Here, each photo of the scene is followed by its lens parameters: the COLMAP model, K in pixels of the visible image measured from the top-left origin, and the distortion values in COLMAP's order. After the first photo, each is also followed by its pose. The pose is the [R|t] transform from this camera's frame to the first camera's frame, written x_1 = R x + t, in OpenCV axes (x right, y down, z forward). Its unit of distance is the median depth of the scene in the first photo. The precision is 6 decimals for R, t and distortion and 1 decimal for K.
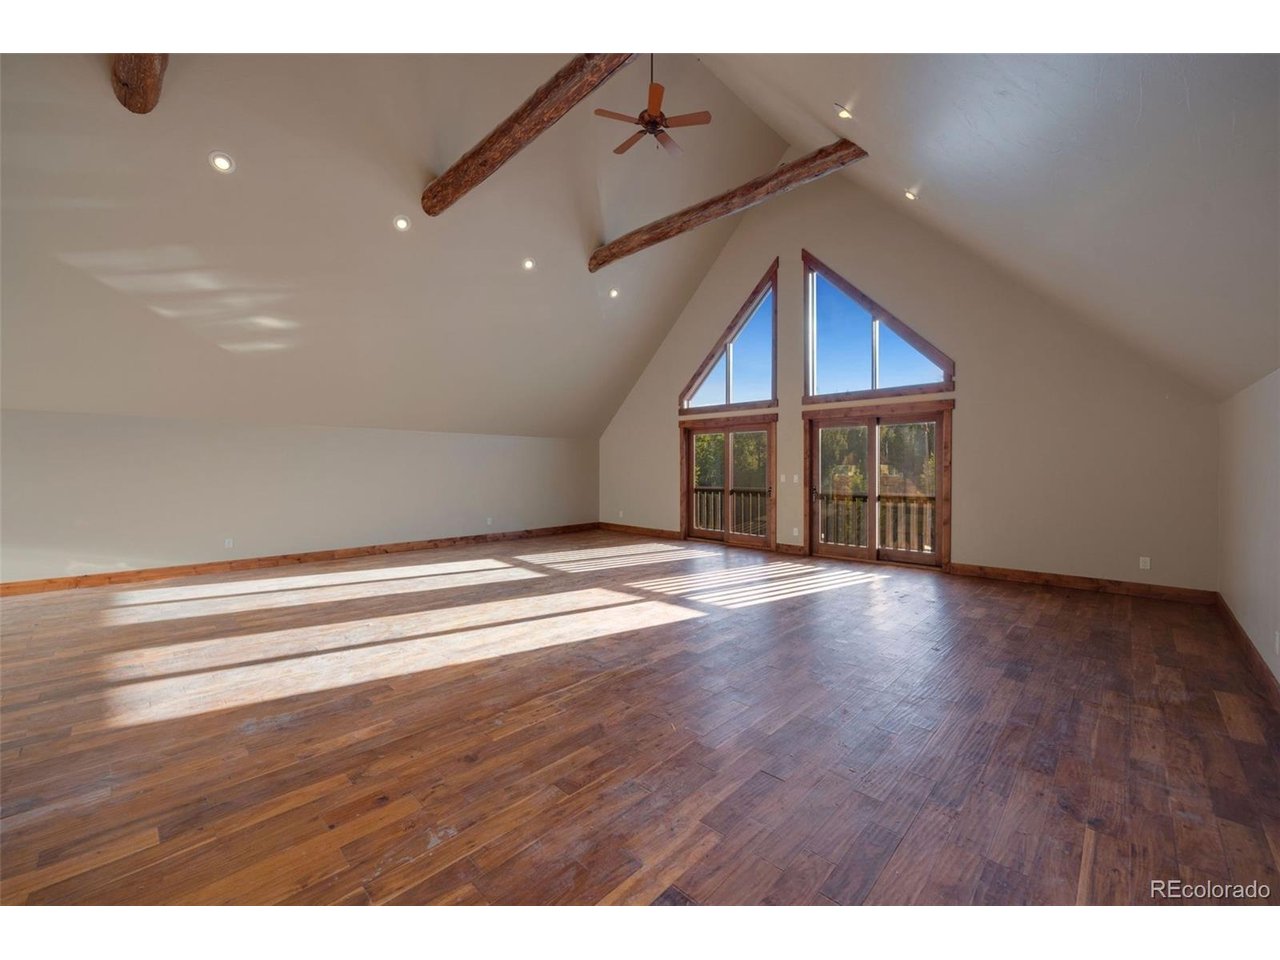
lens RADIAL K [[512.2, 0, 639.7], [0, 512.2, 477.3], [0, 0, 1]] dist [0.001290, -0.000093]
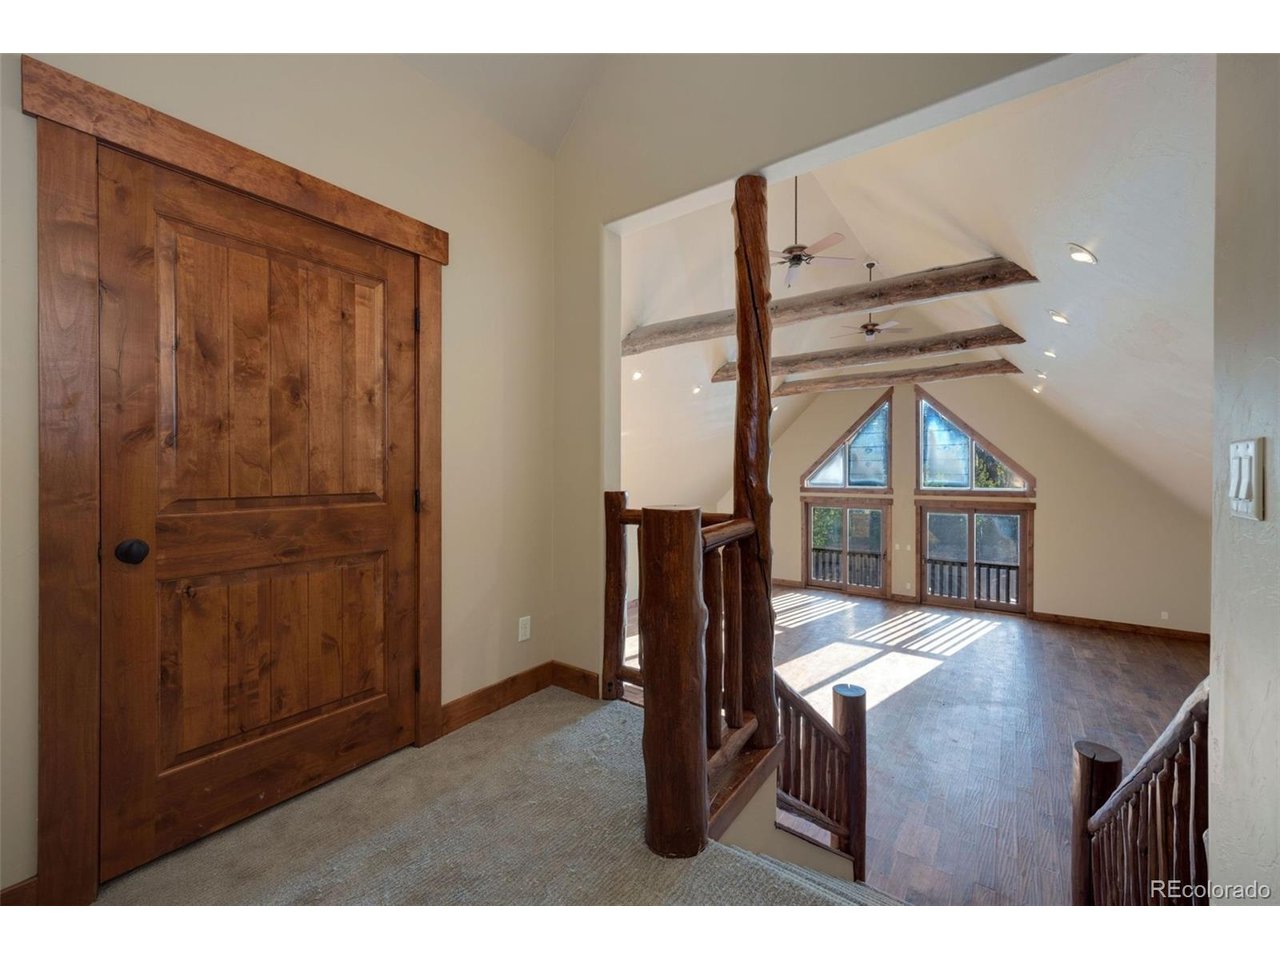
lens RADIAL K [[512.2, 0, 639.3], [0, 512.2, 481.0], [0, 0, 1]] dist [0.001290, -0.000093]
pose [[0.990175, 0.000138, 0.139836, -0.674274], [0.000468, 0.999991, -0.004306, -0.189710], [-0.139836, 0.004329, 0.990165, -0.298494]]
